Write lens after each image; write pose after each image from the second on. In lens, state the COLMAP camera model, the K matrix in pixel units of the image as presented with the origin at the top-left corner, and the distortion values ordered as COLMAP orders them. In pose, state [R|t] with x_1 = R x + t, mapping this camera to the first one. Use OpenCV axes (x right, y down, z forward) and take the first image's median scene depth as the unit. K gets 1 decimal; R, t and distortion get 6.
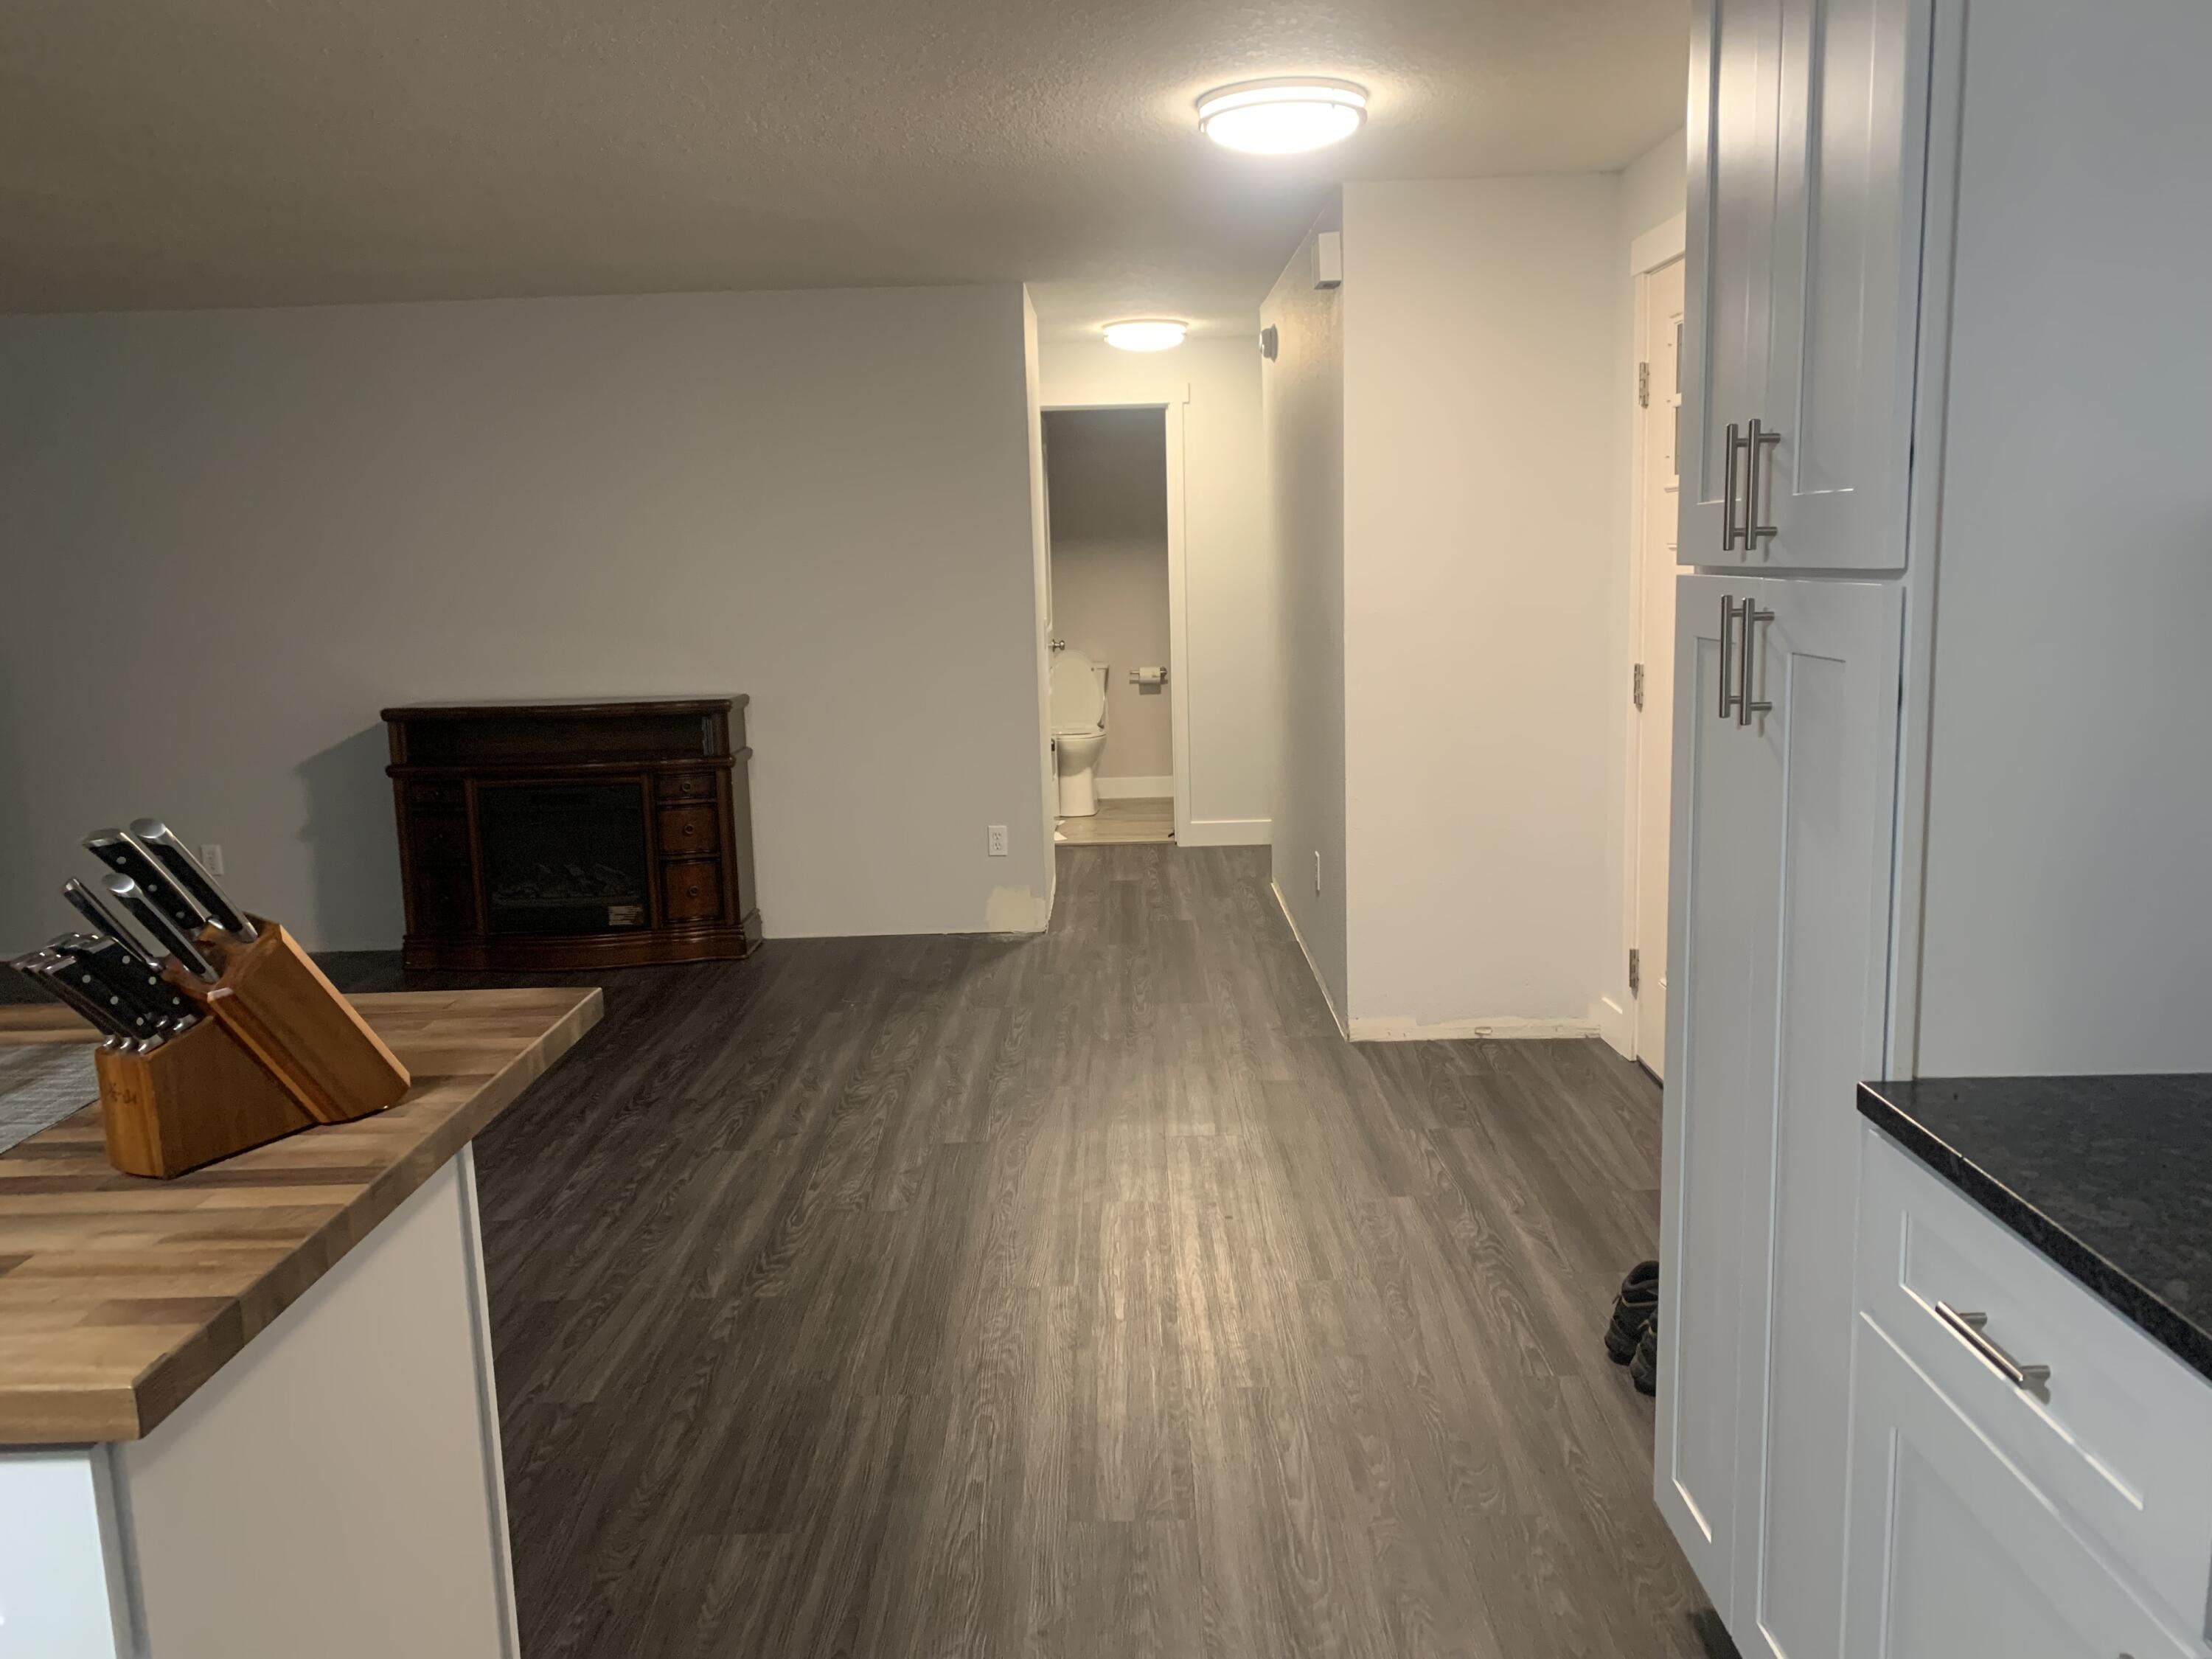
lens RADIAL K [[1695.6, 0, 1106.0], [0, 1695.6, 829.5], [0, 0, 1]] dist [0.001884, -0.002210]
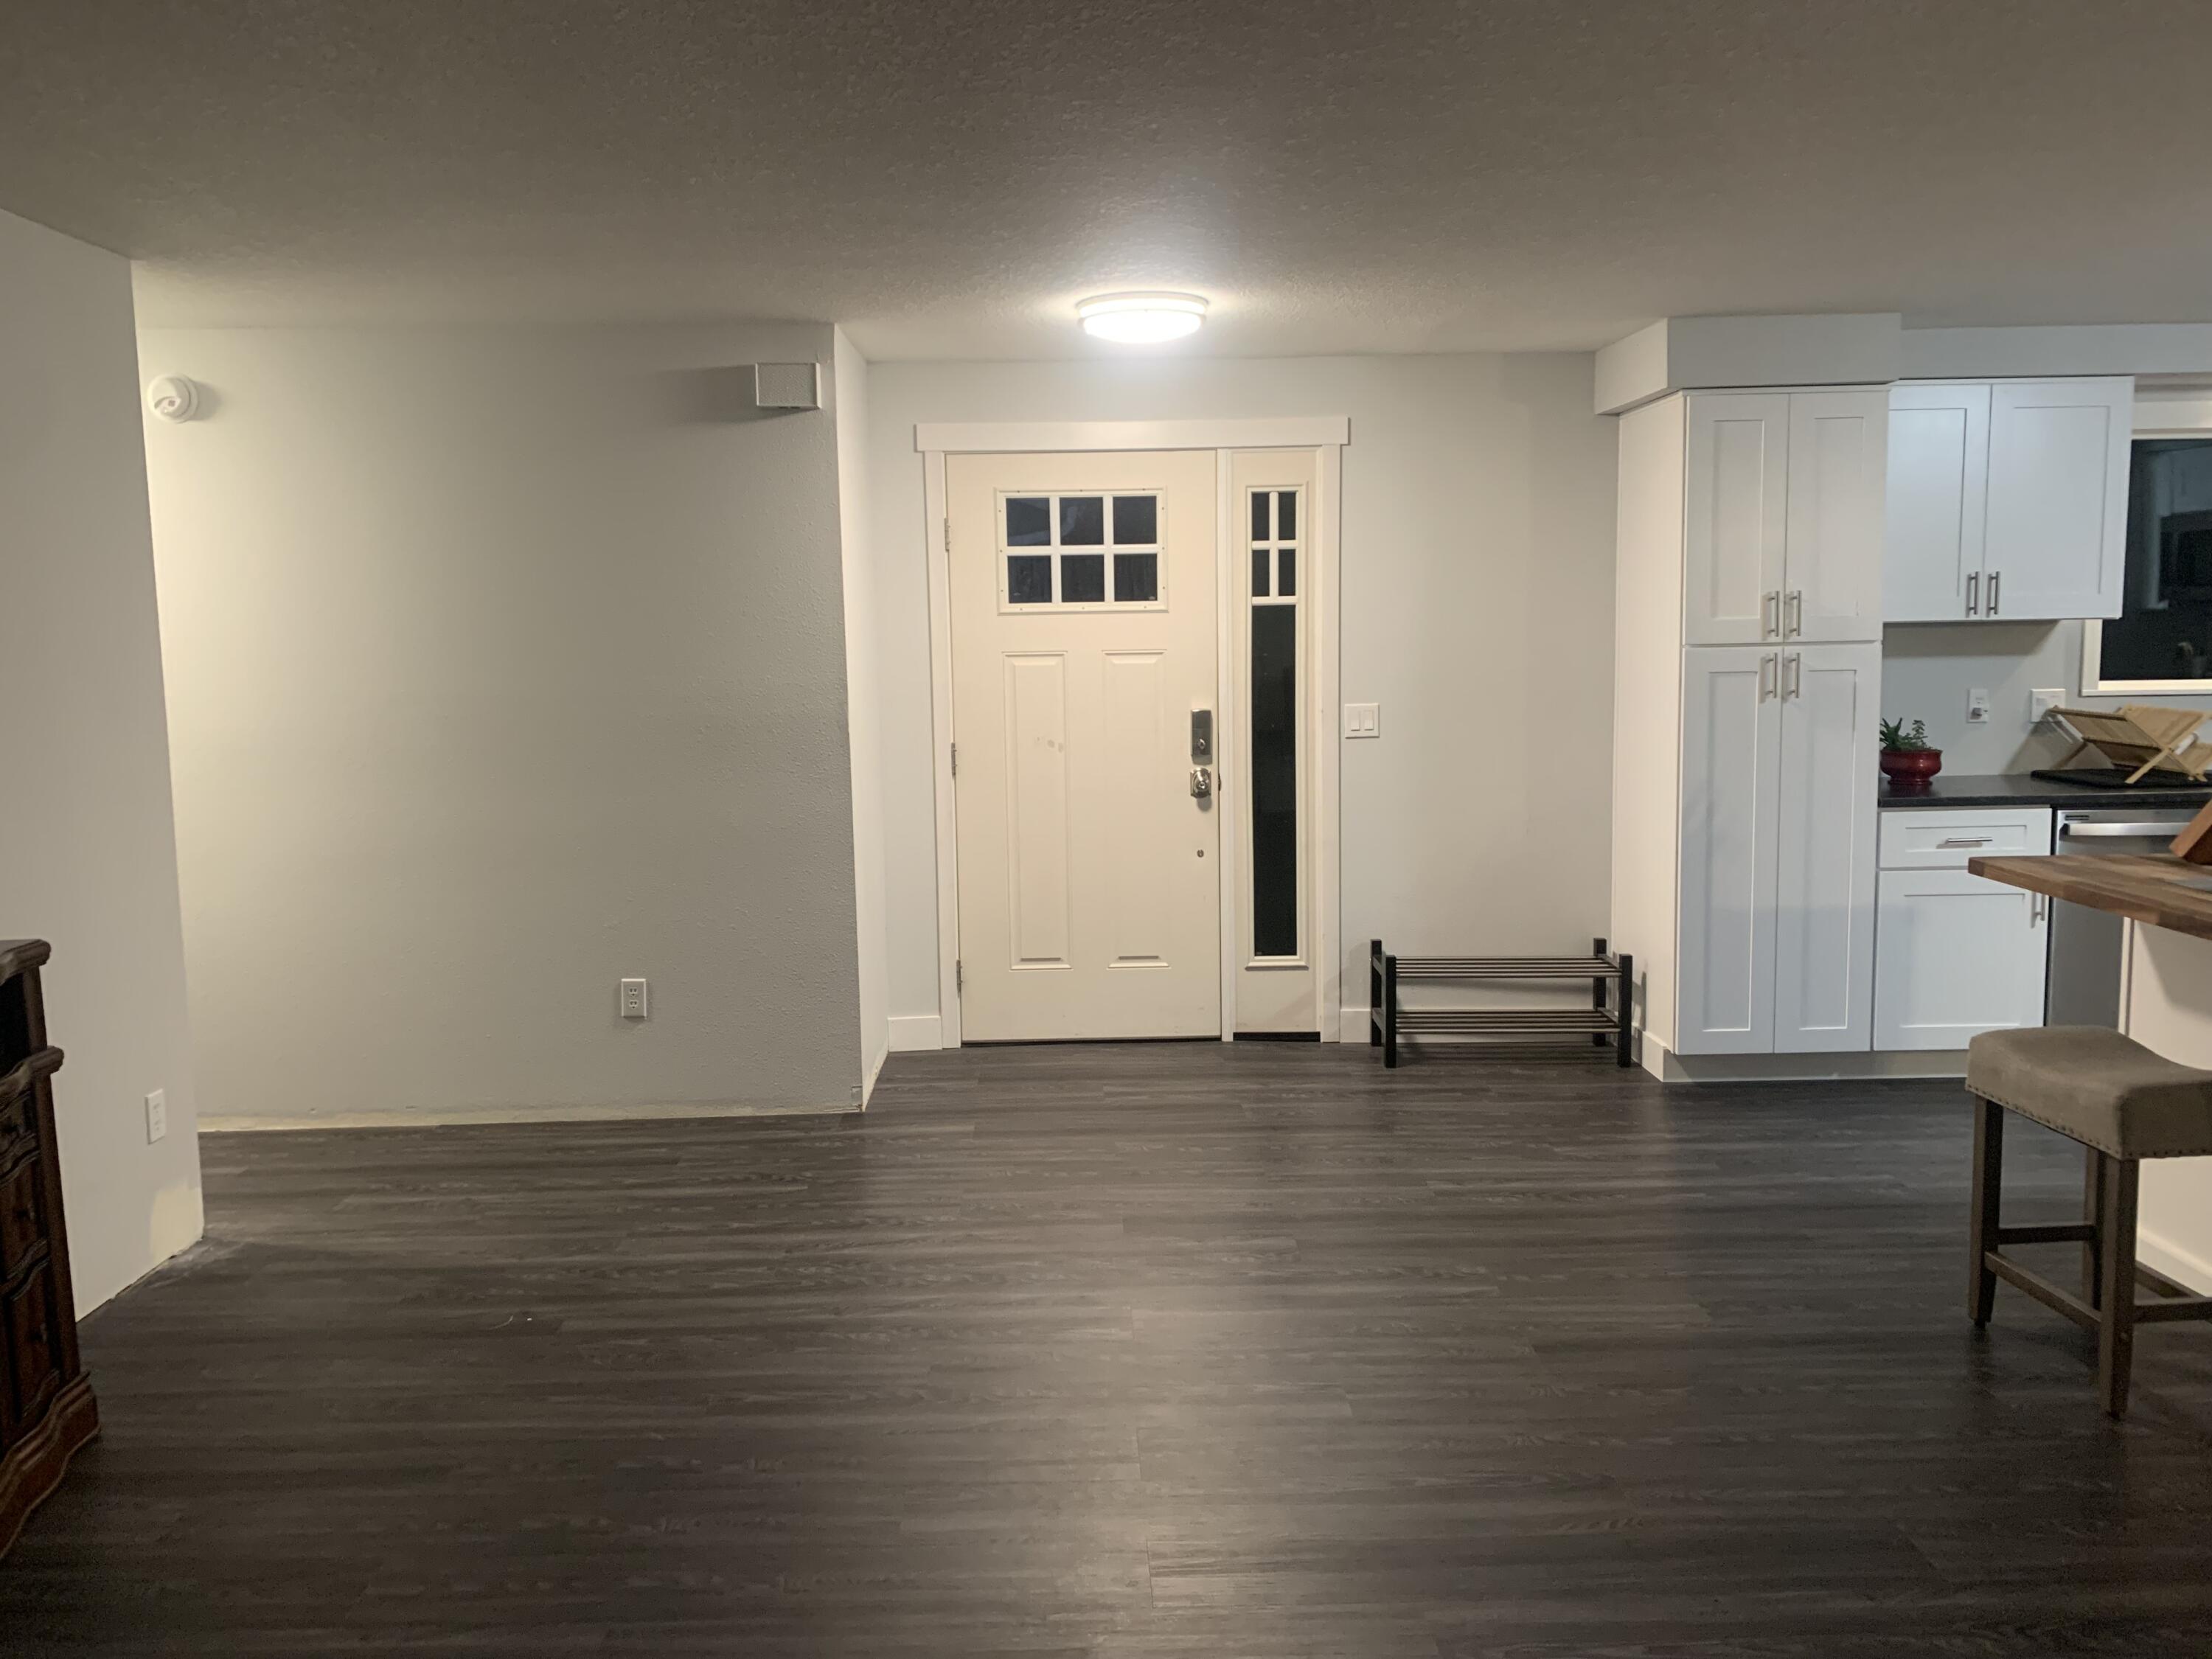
lens RADIAL K [[1695.6, 0, 1106.0], [0, 1695.6, 829.5], [0, 0, 1]] dist [0.001884, -0.002210]
pose [[-0.034180, -0.082762, 0.995983, -0.955843], [0.196639, 0.976528, 0.087894, -0.123707], [-0.979880, 0.198853, -0.017103, 0.846961]]
